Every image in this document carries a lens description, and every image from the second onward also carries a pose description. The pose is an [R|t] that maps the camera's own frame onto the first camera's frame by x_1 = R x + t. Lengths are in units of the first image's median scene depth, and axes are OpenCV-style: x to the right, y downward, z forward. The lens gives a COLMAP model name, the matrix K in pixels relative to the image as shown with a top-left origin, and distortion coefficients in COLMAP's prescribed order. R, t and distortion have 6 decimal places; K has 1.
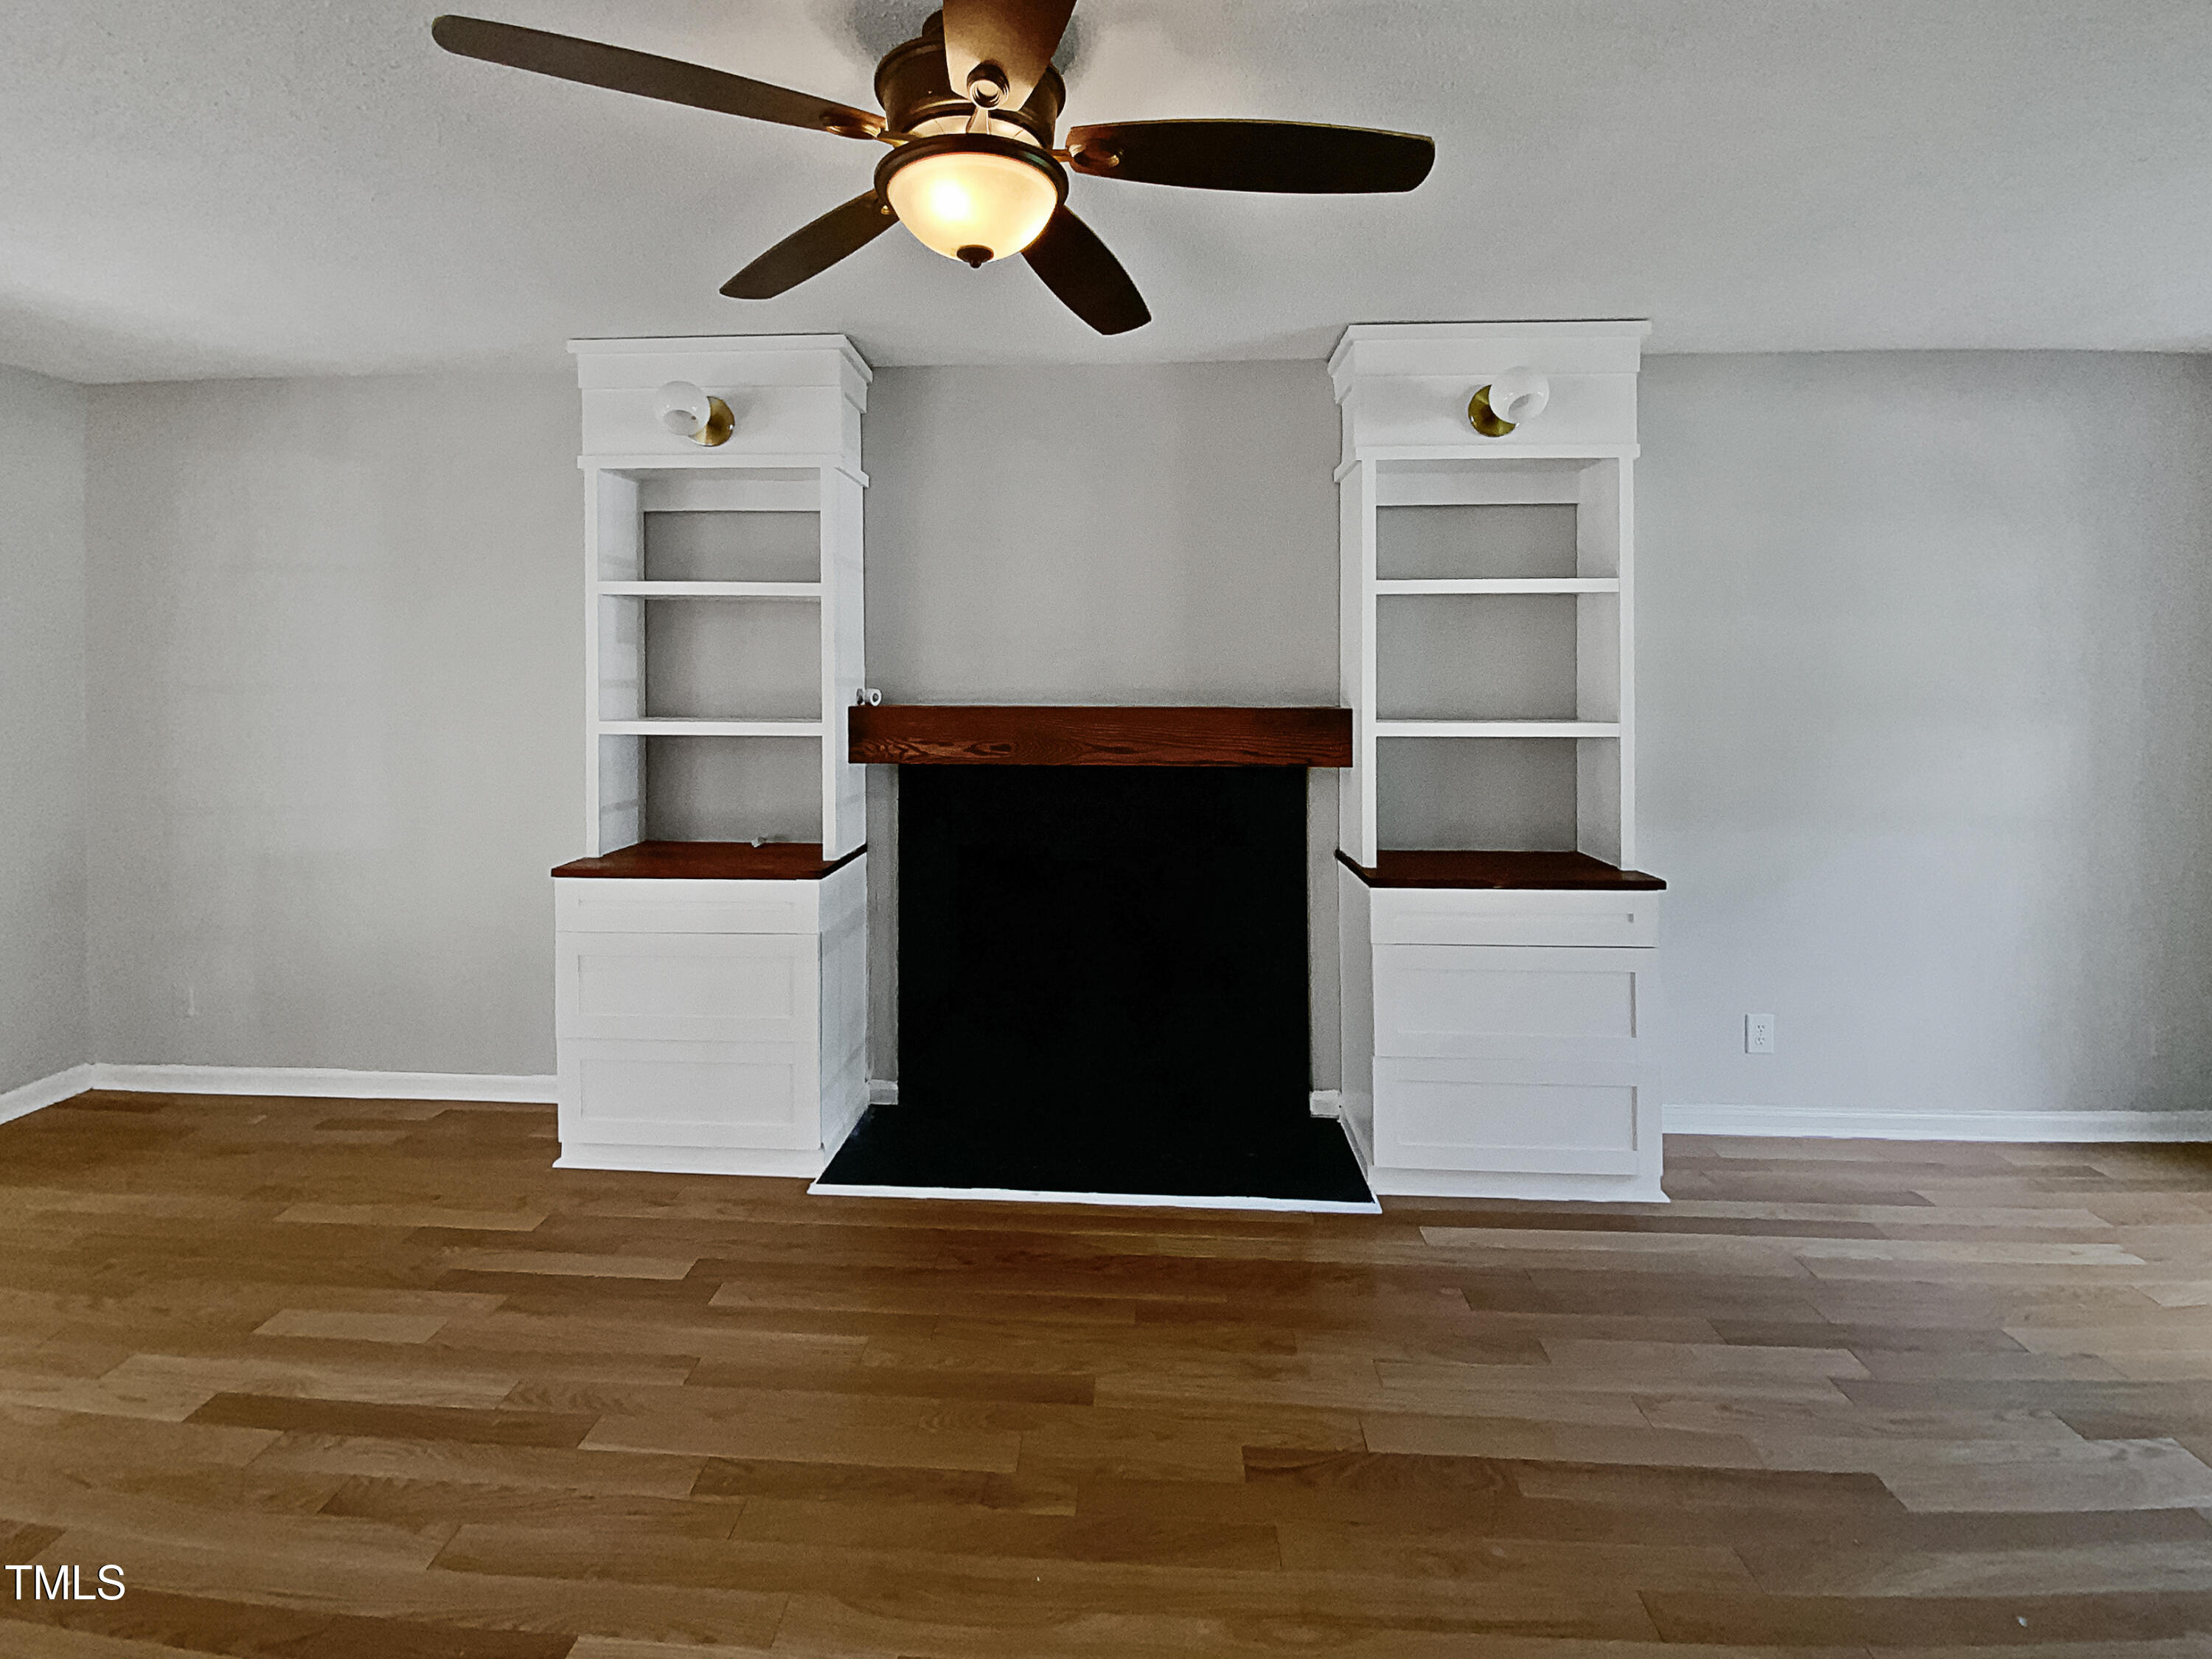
lens RADIAL K [[960.2, 0, 1161.6], [0, 960.2, 689.6], [0, 0, 1]] dist [0.006156, -0.003976]
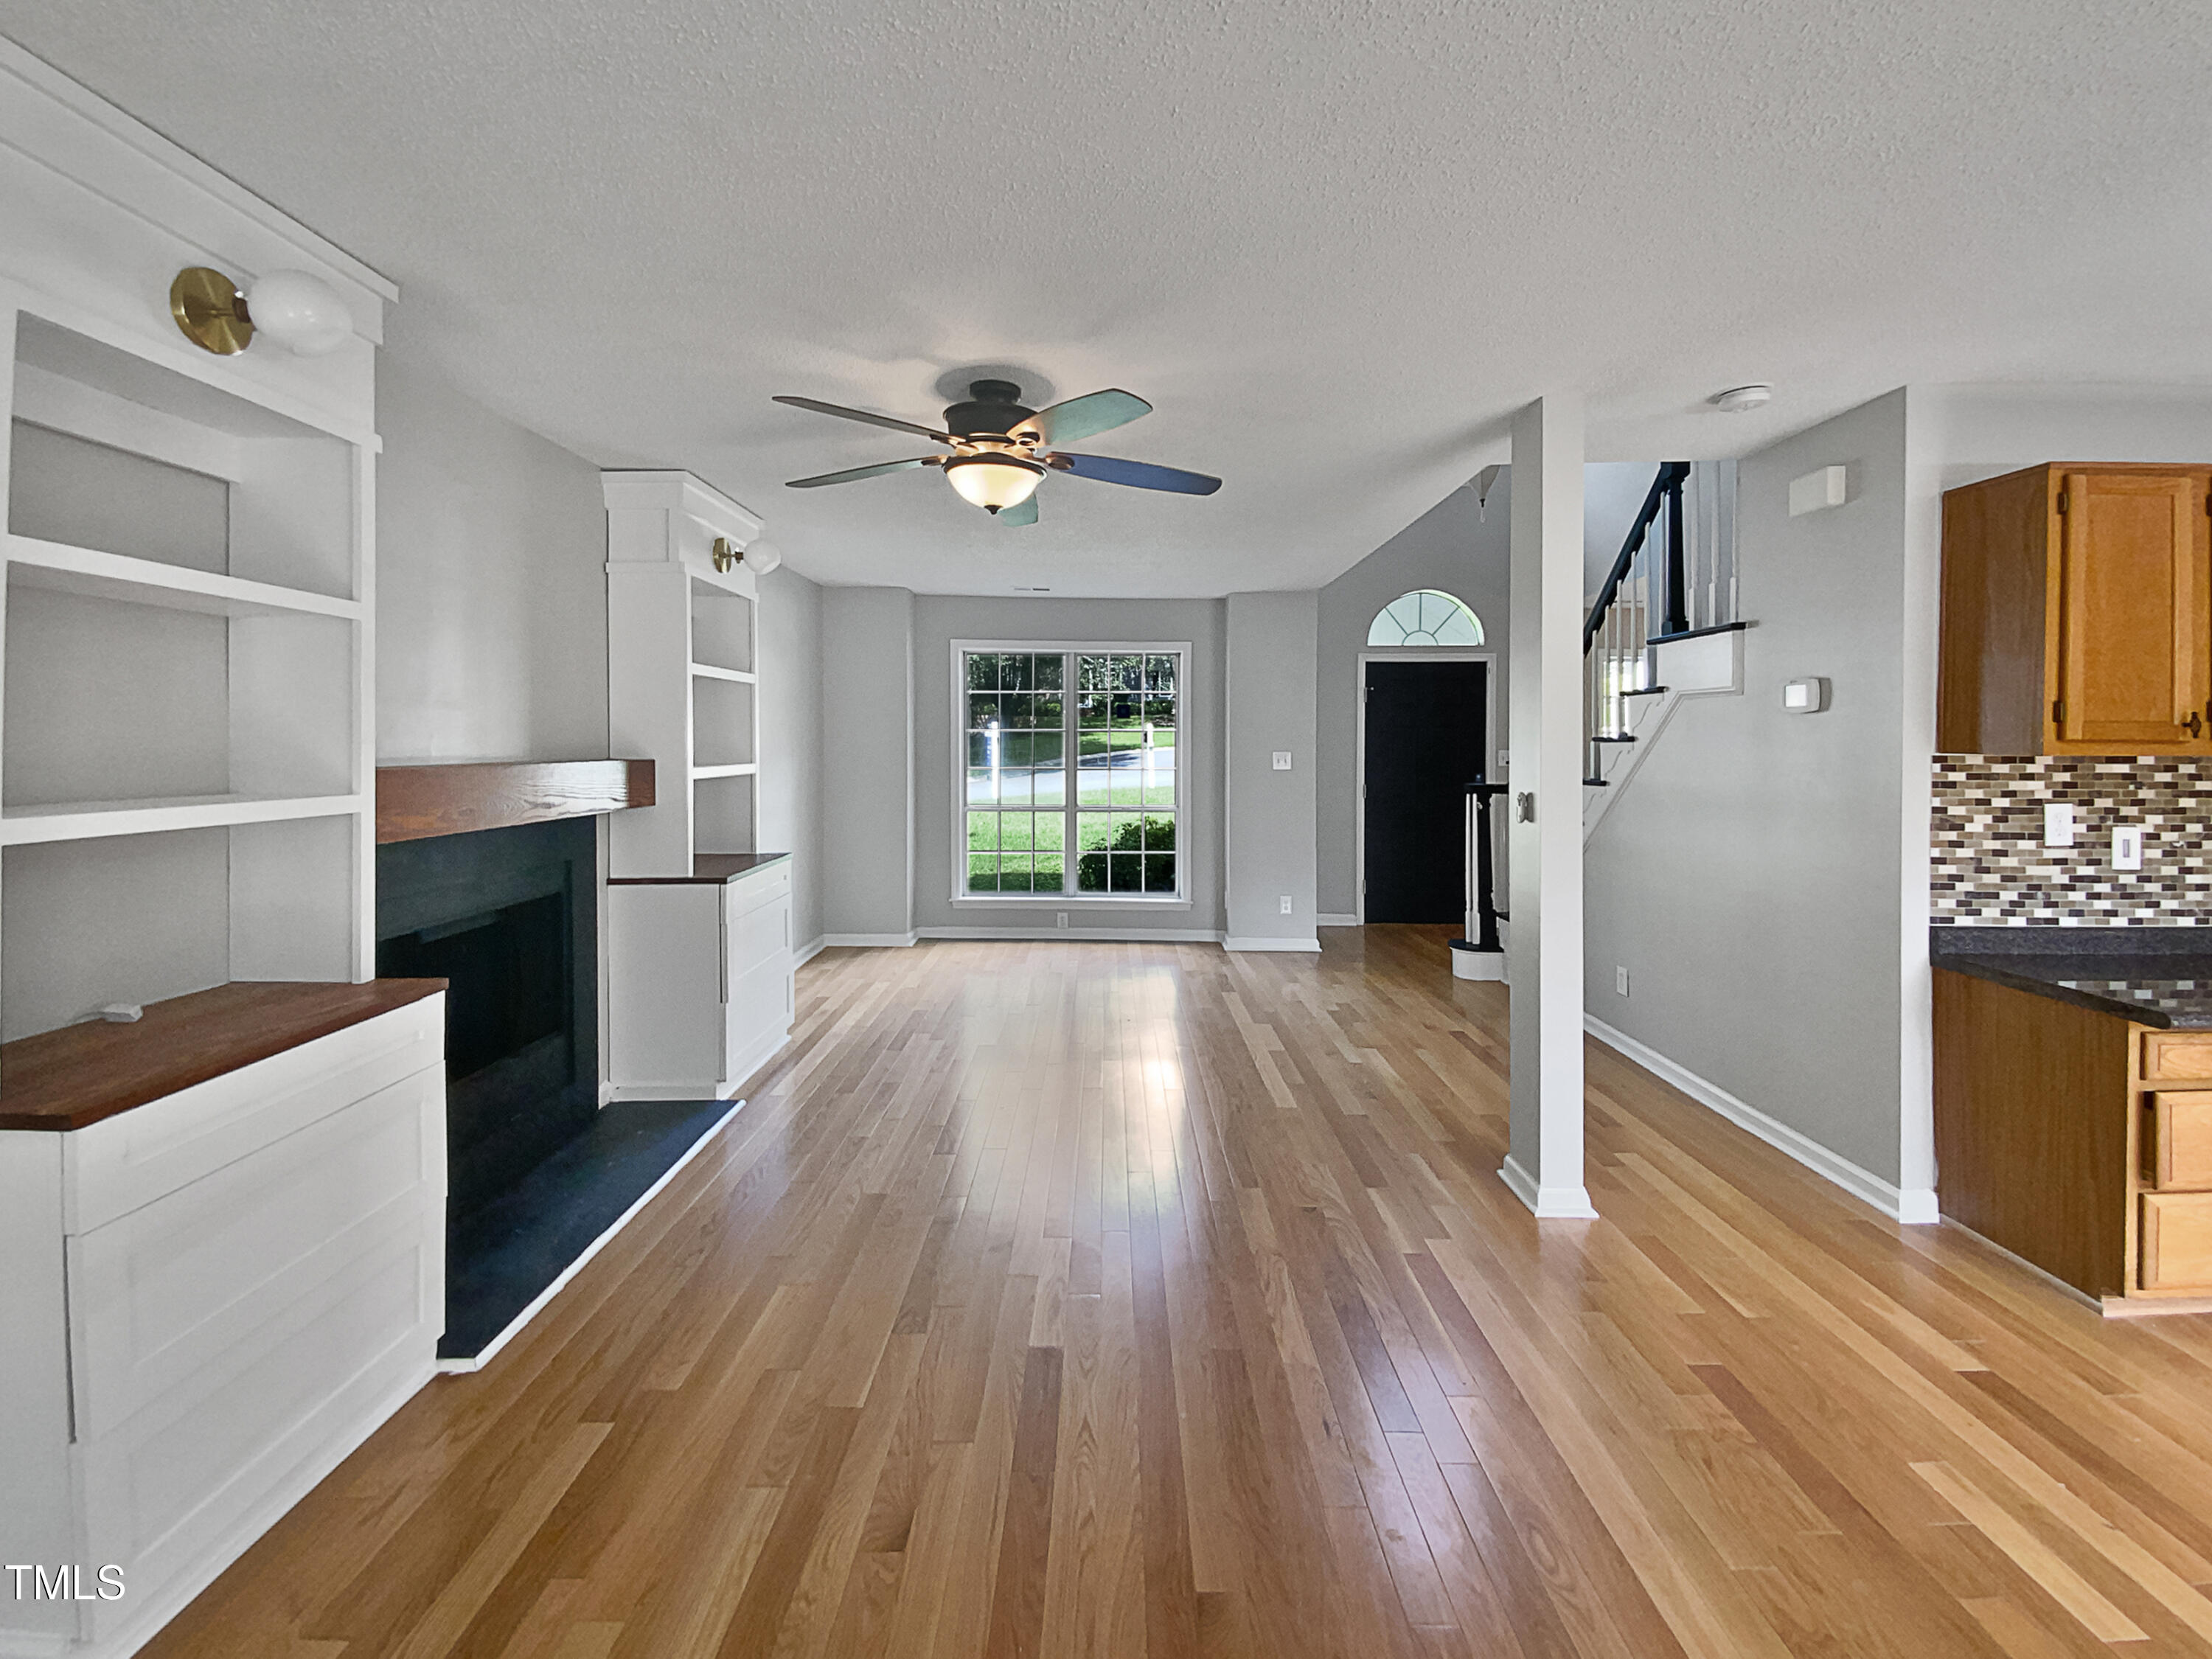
lens RADIAL K [[960.2, 0, 1057.7], [0, 960.2, 749.0], [0, 0, 1]] dist [0.006156, -0.003976]
pose [[-0.005203, -0.015155, 0.999872, -1.141856], [0.004201, 0.999876, 0.015176, -0.009894], [-0.999978, 0.004280, -0.005138, 0.501296]]
